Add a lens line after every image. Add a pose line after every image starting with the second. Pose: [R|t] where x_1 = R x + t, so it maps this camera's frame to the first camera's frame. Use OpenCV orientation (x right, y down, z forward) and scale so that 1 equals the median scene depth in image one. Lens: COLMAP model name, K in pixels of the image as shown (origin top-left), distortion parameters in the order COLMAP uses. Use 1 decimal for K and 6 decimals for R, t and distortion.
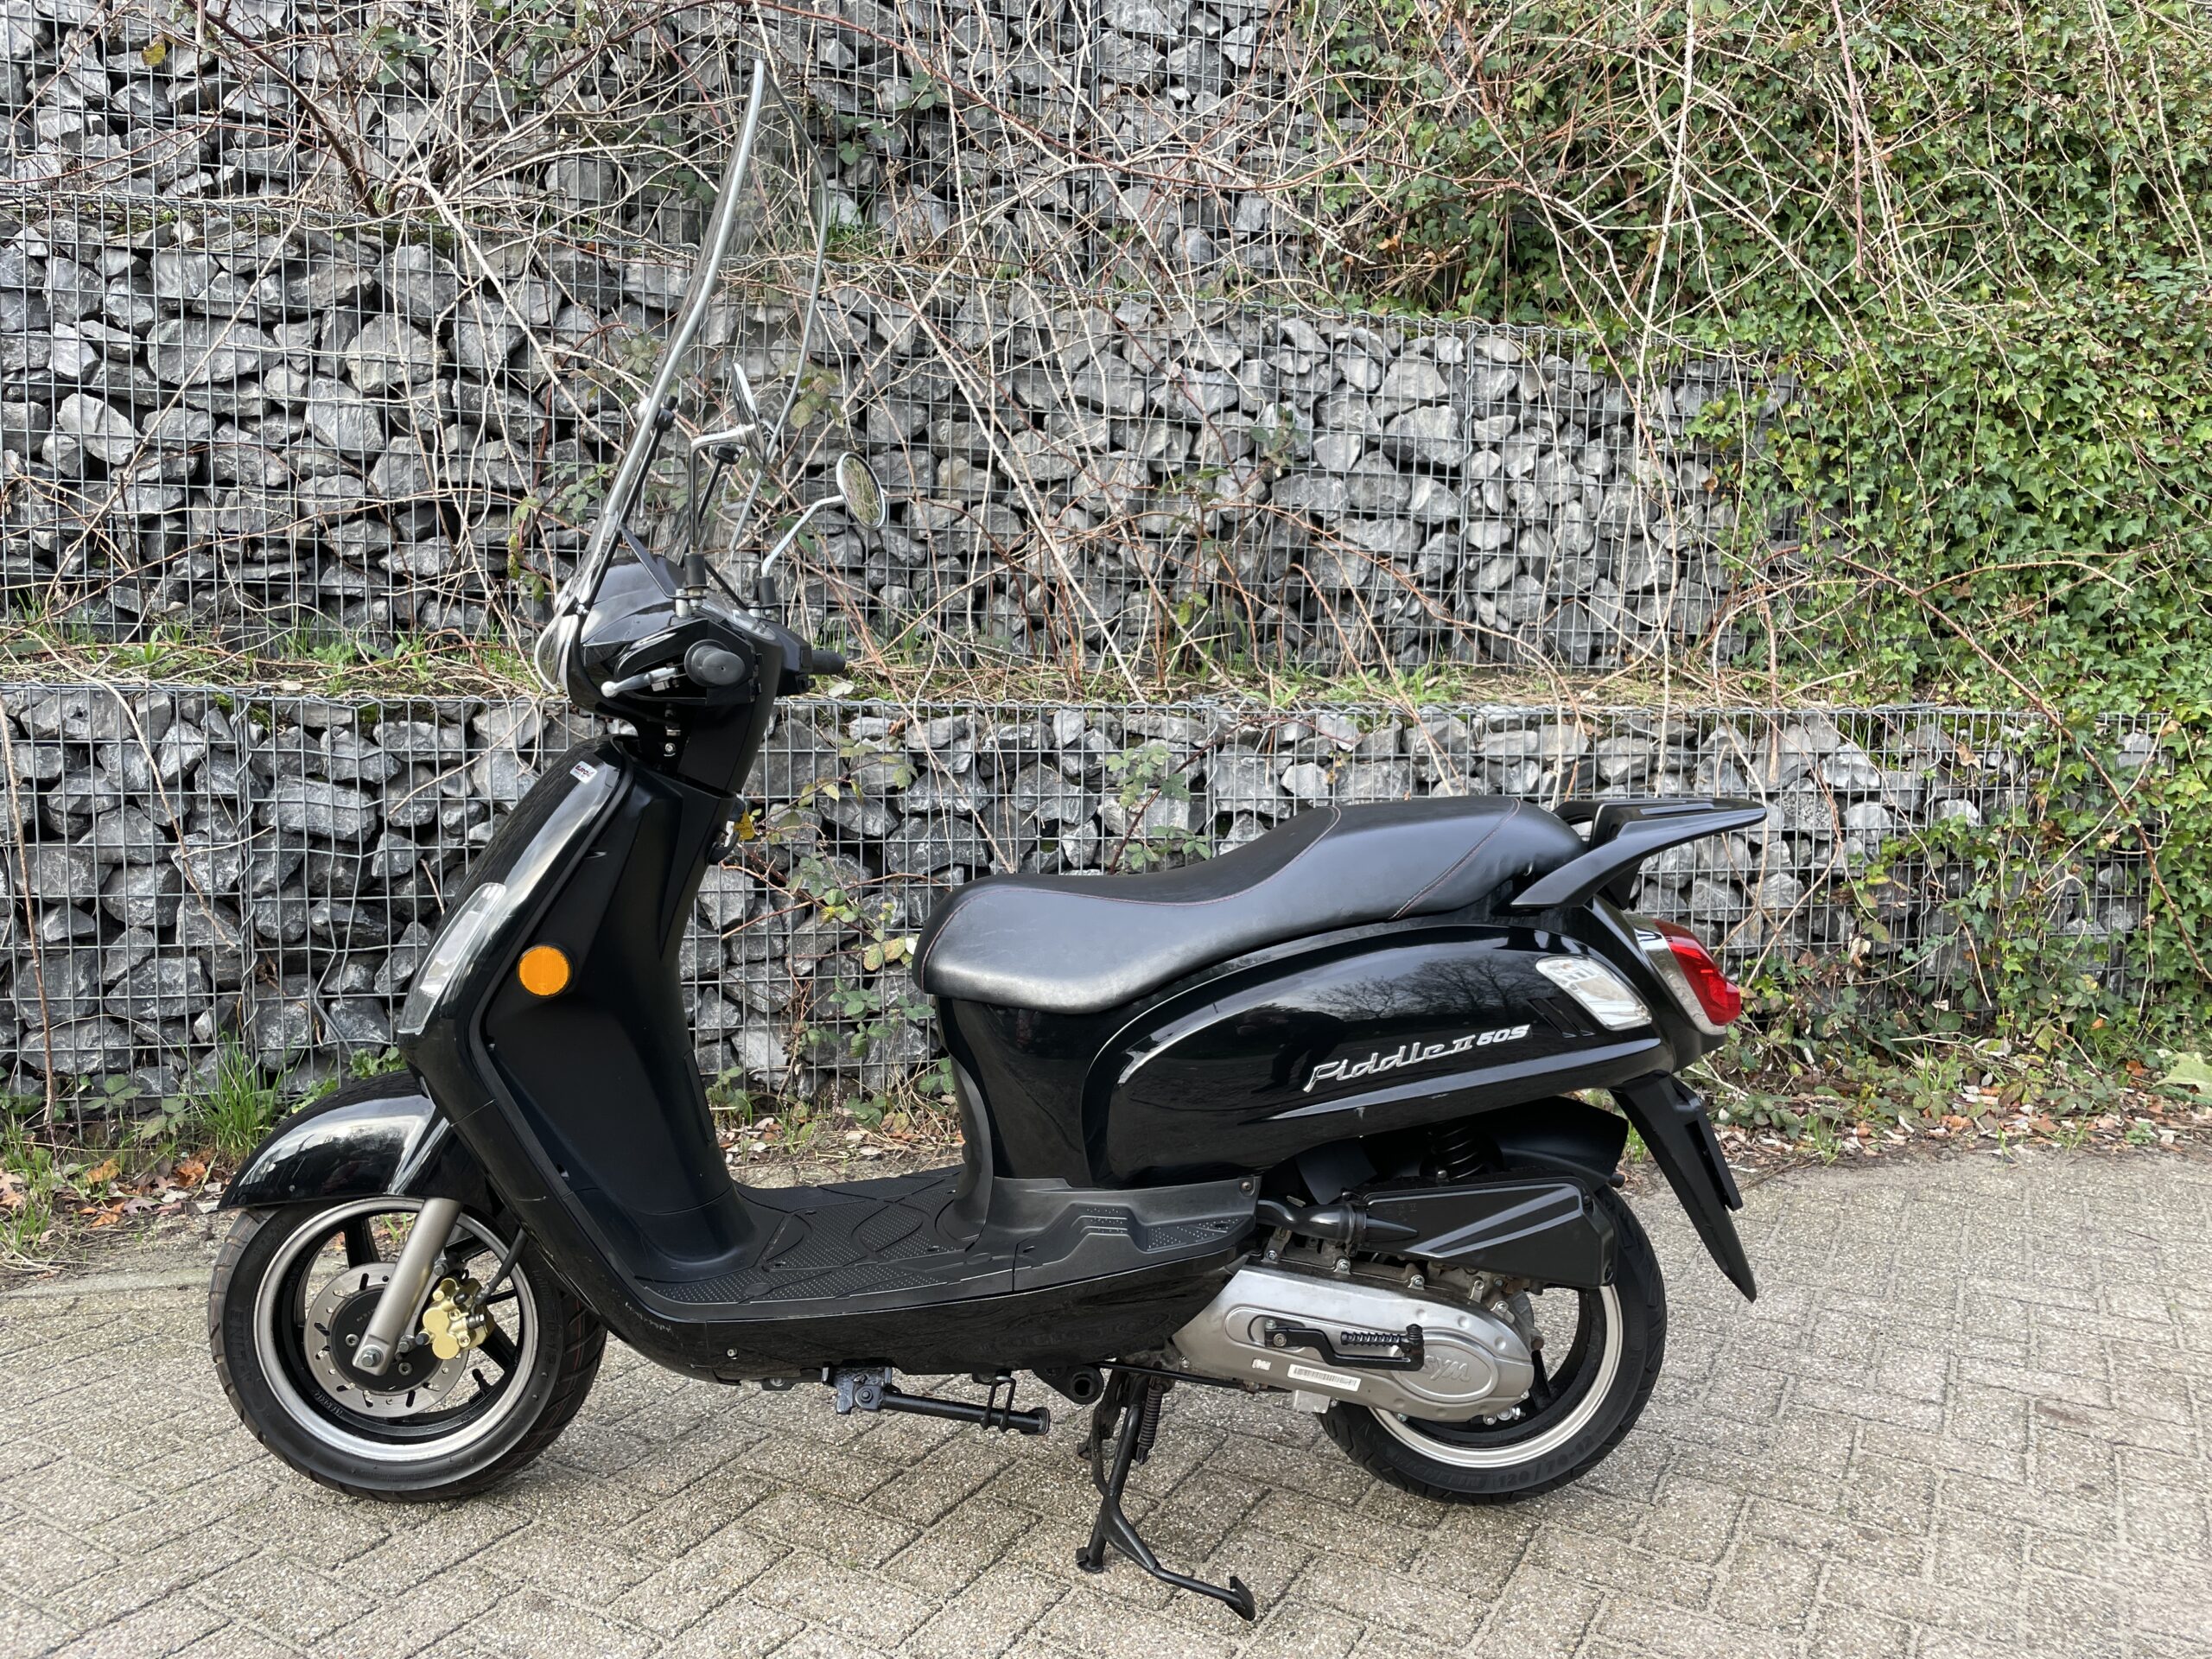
lens RADIAL K [[1672.7, 0, 1121.6], [0, 1672.7, 830.4], [0, 0, 1]] dist [0.089889, -0.122345]
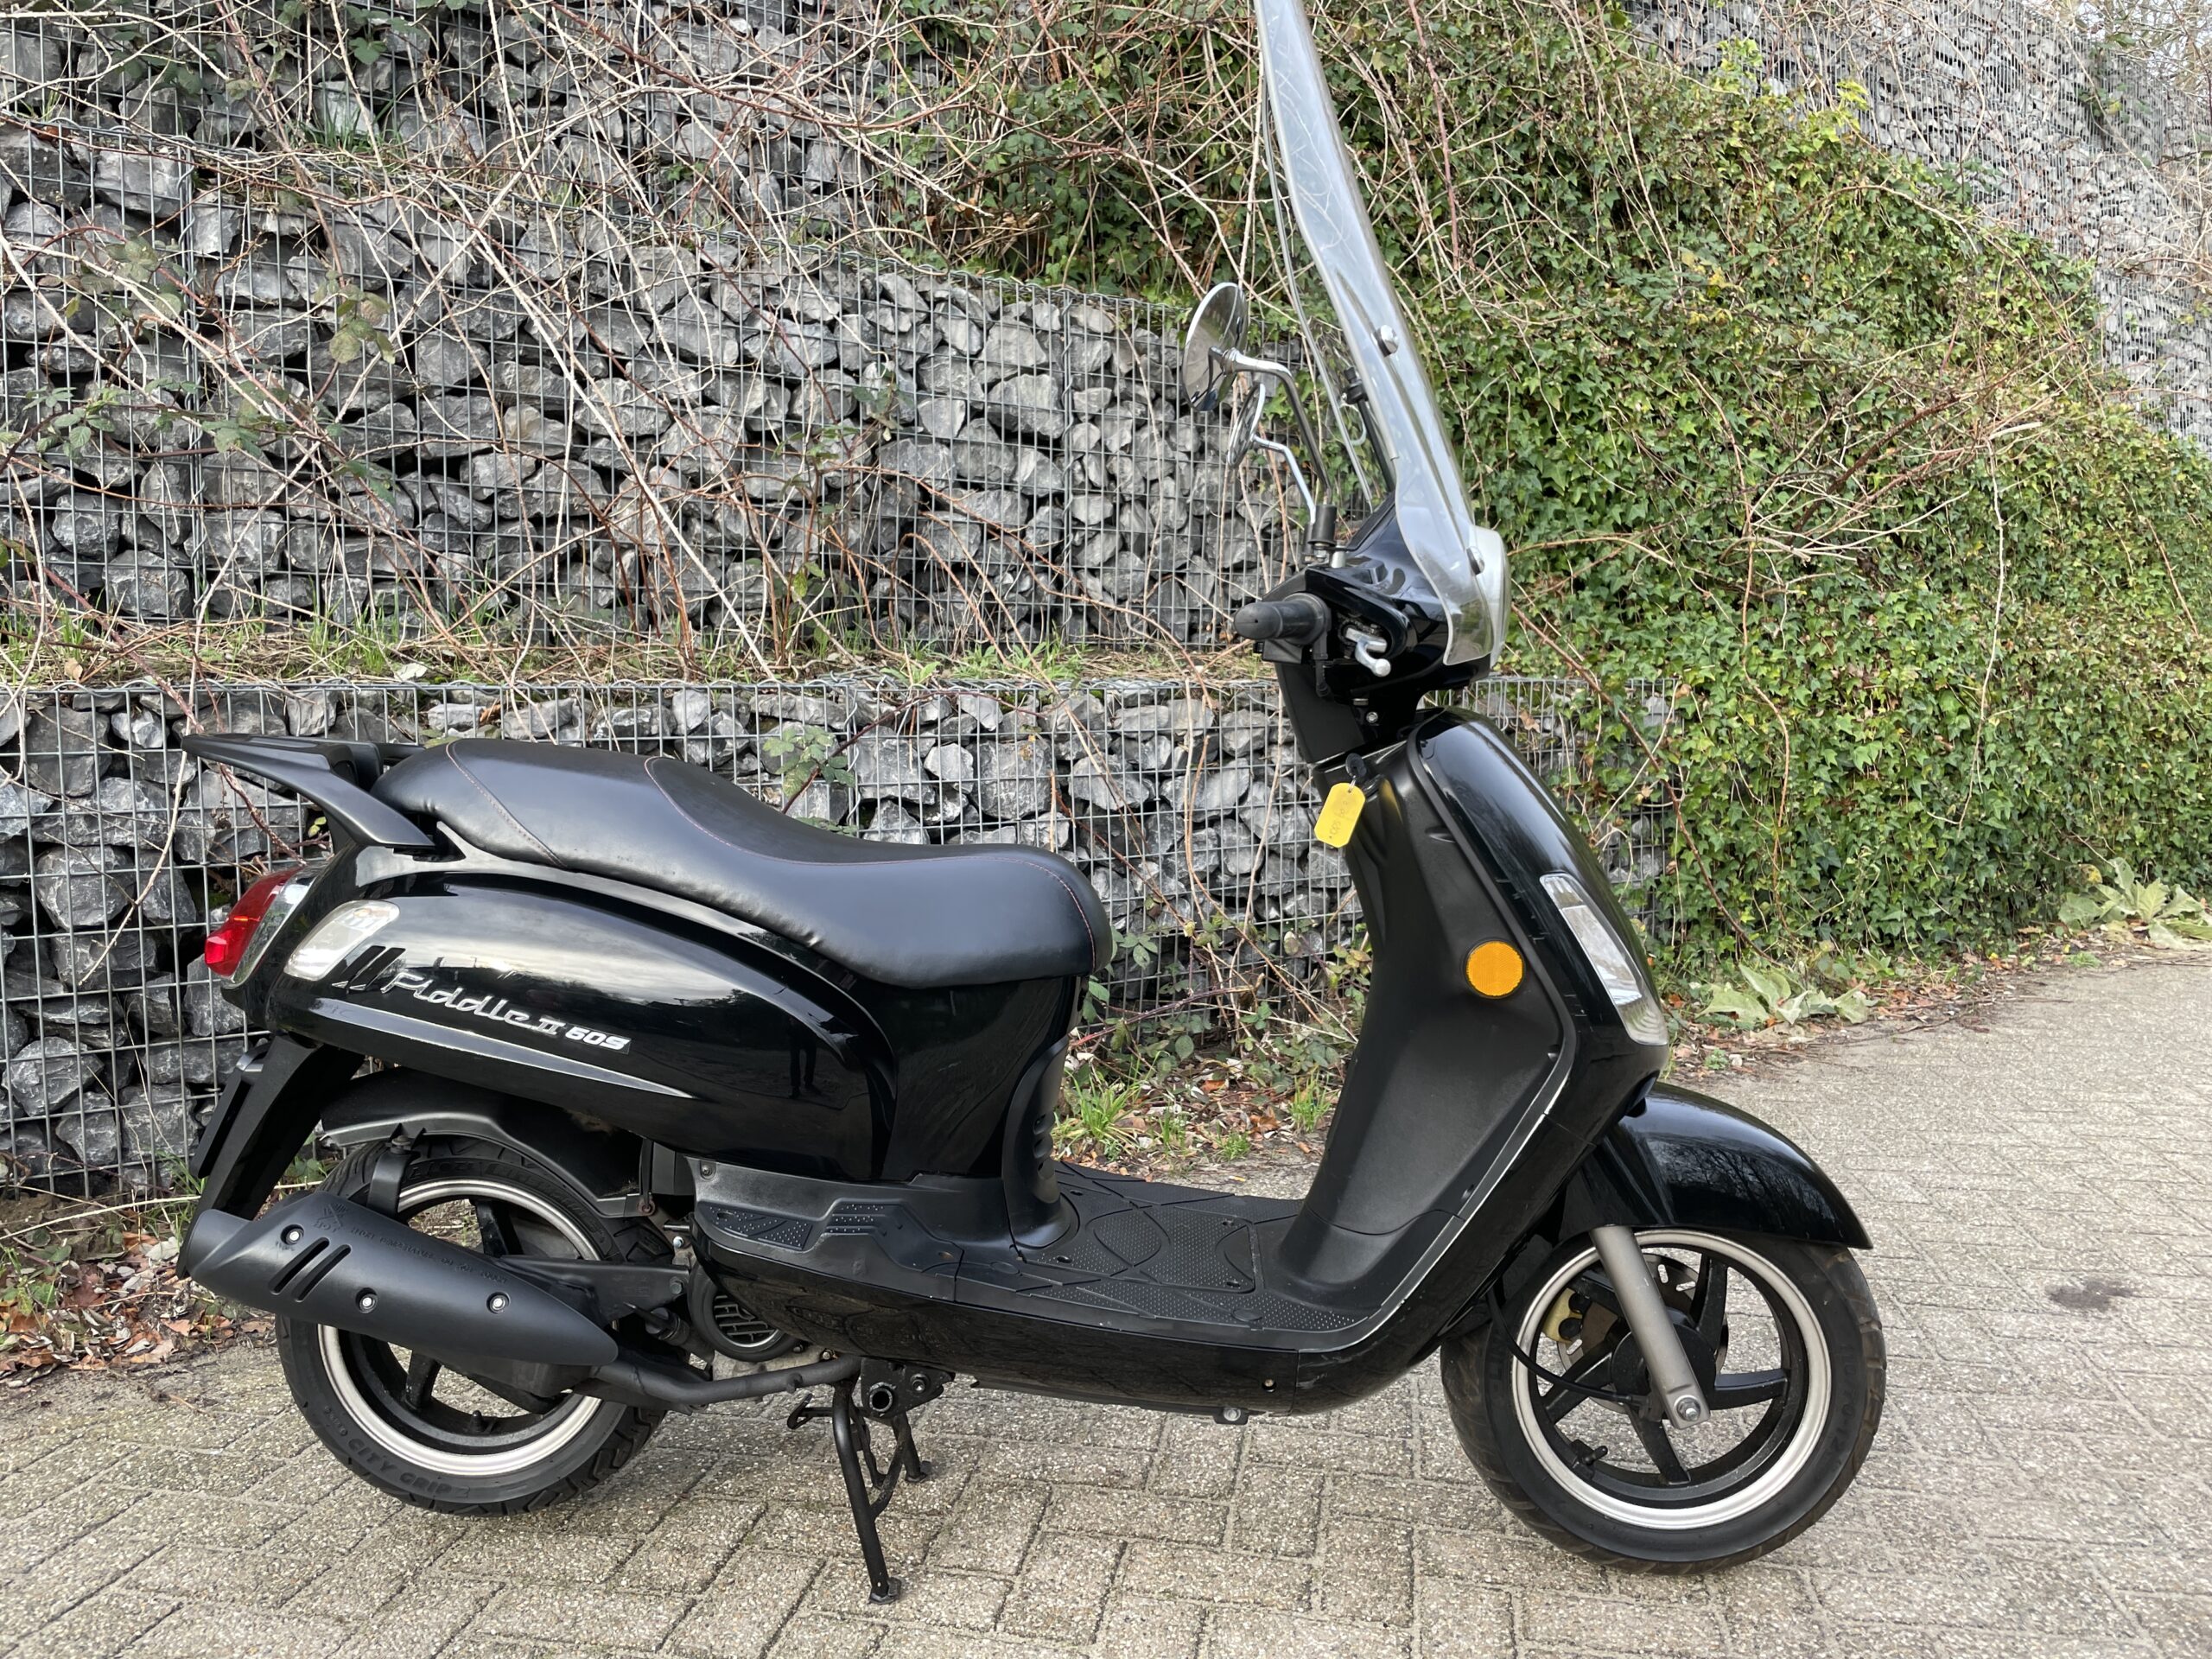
lens RADIAL K [[1670.1, 0, 1095.1], [0, 1670.1, 818.5], [0, 0, 1]] dist [0.090986, -0.123483]
pose [[0.951554, -0.045109, 0.304156, -0.091496], [0.047823, 0.998855, -0.001474, 0.006285], [-0.303741, 0.015948, 0.952621, 0.080201]]
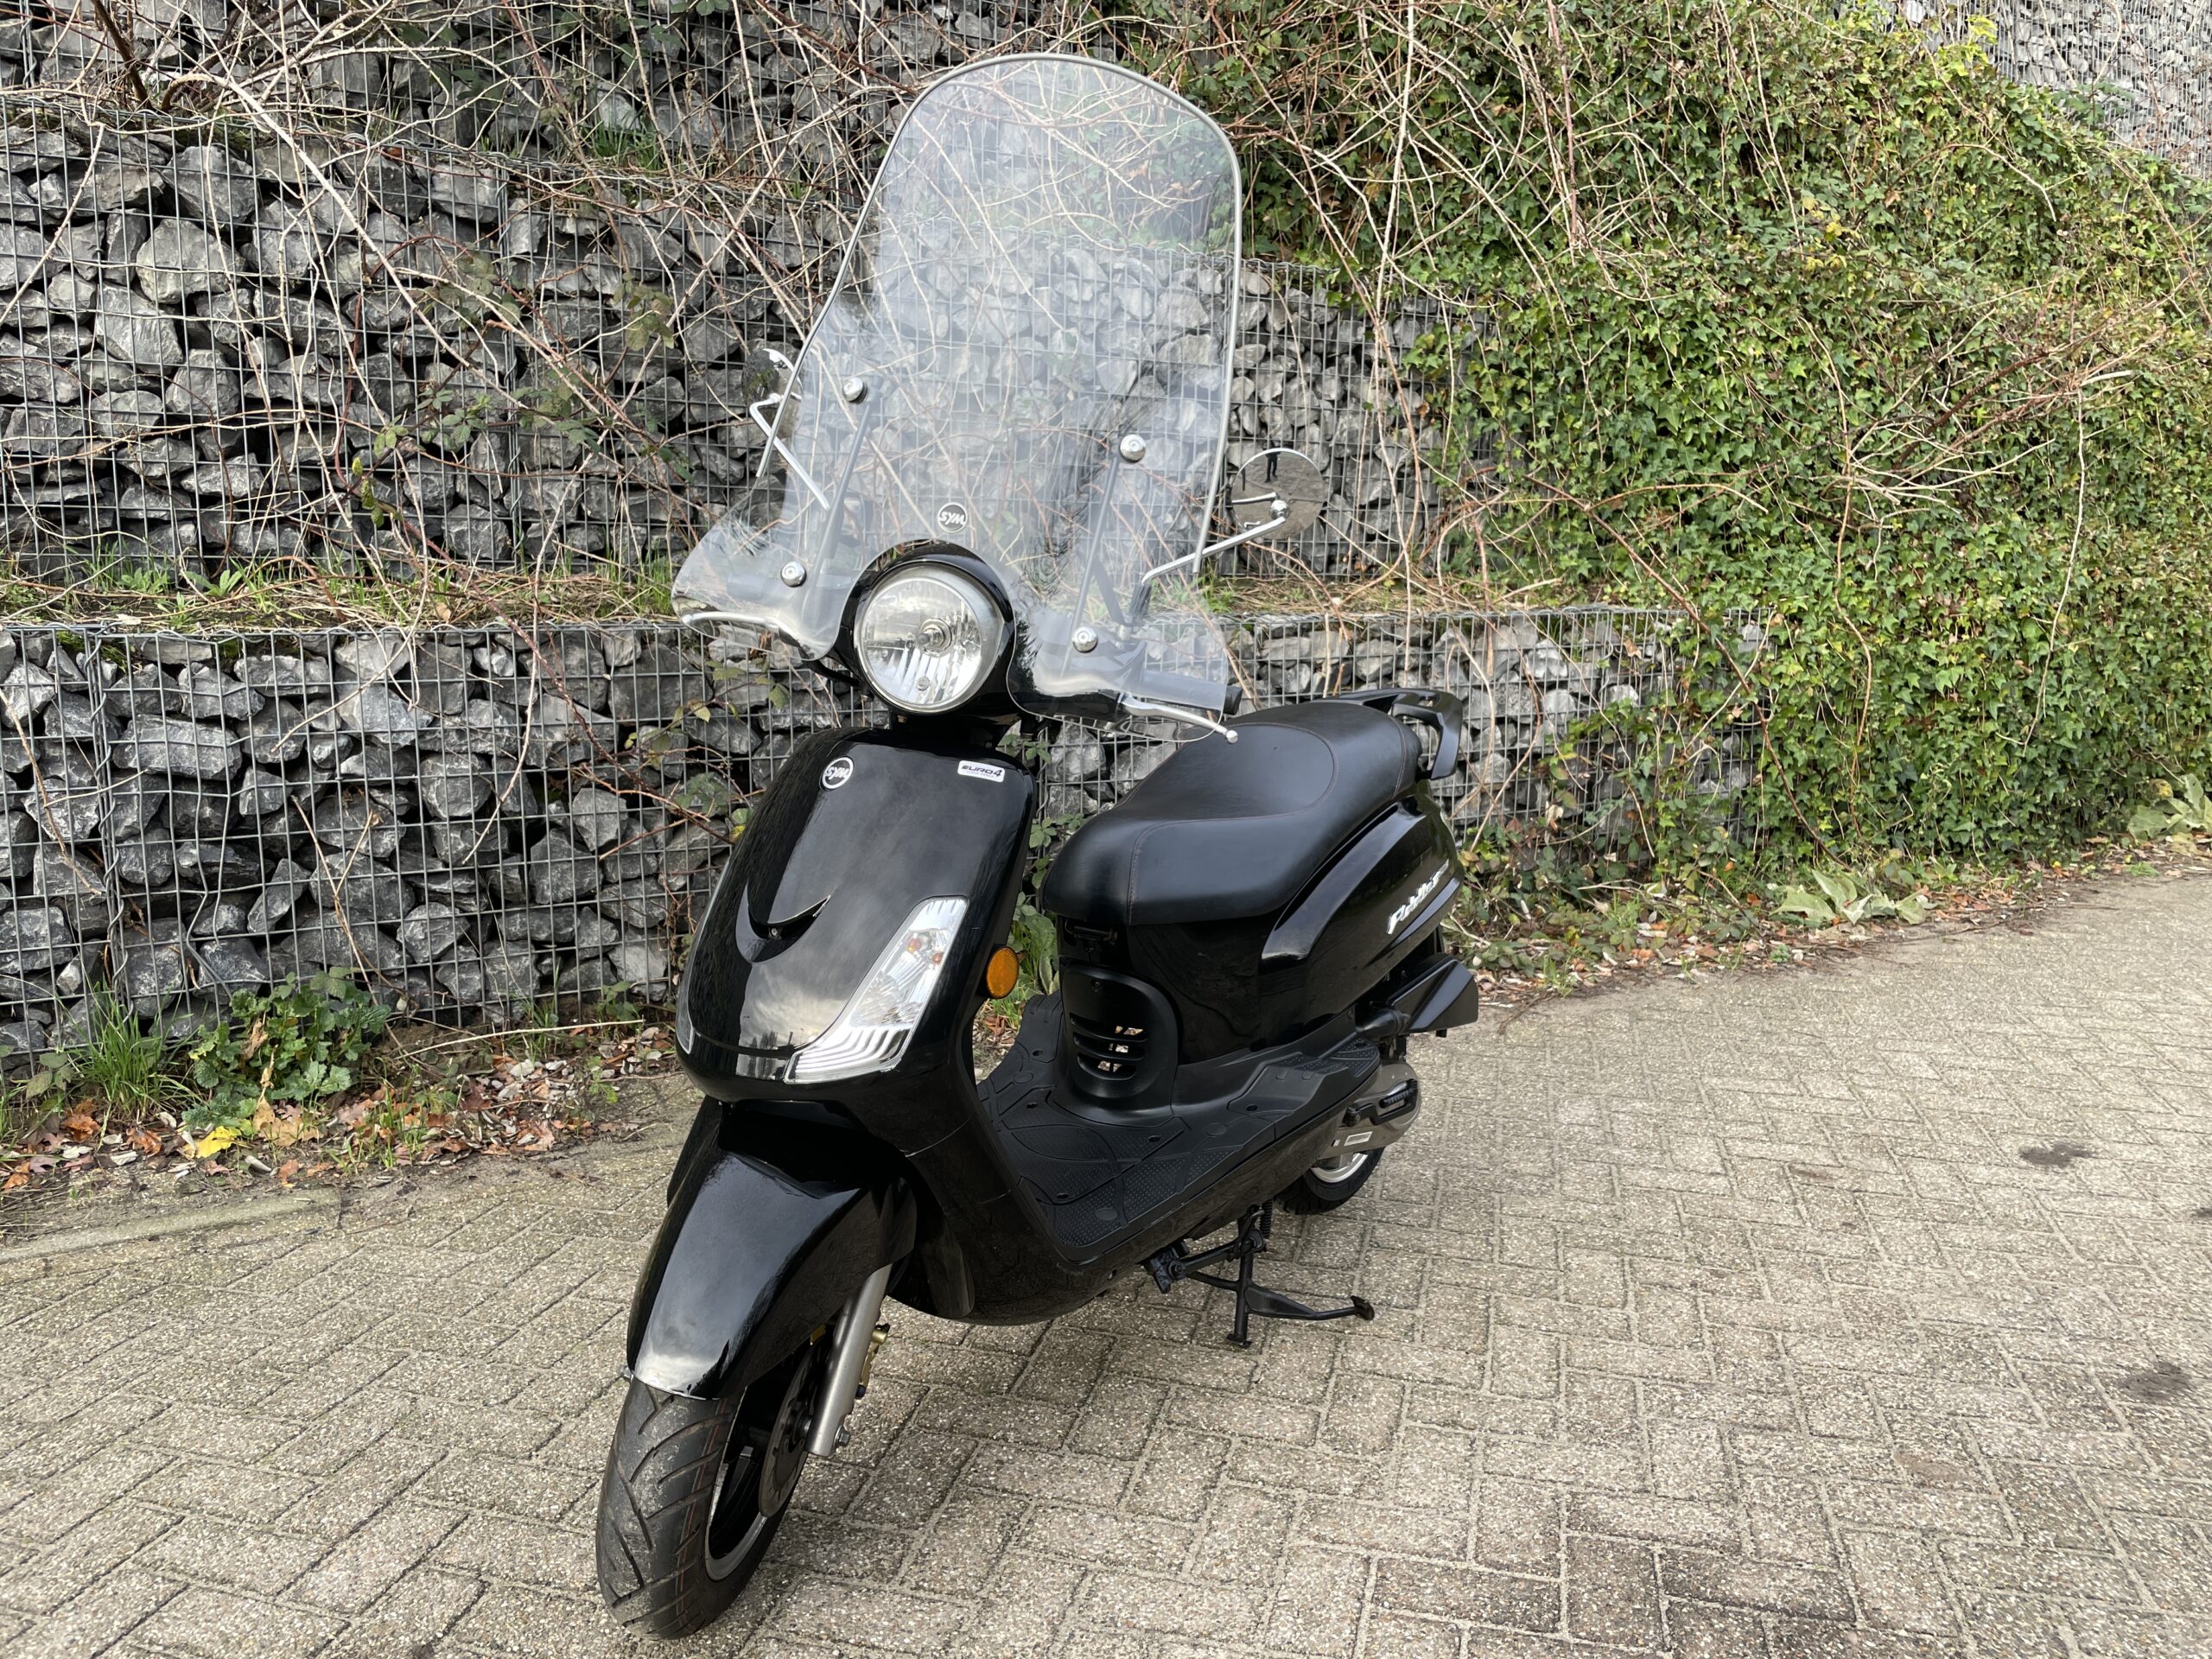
lens RADIAL K [[1672.7, 0, 1121.6], [0, 1672.7, 830.4], [0, 0, 1]] dist [0.089889, -0.122345]
pose [[0.966717, -0.047455, 0.251408, -0.160298], [0.027538, 0.996239, 0.082157, -0.024881], [-0.254361, -0.072499, 0.964388, -0.062883]]
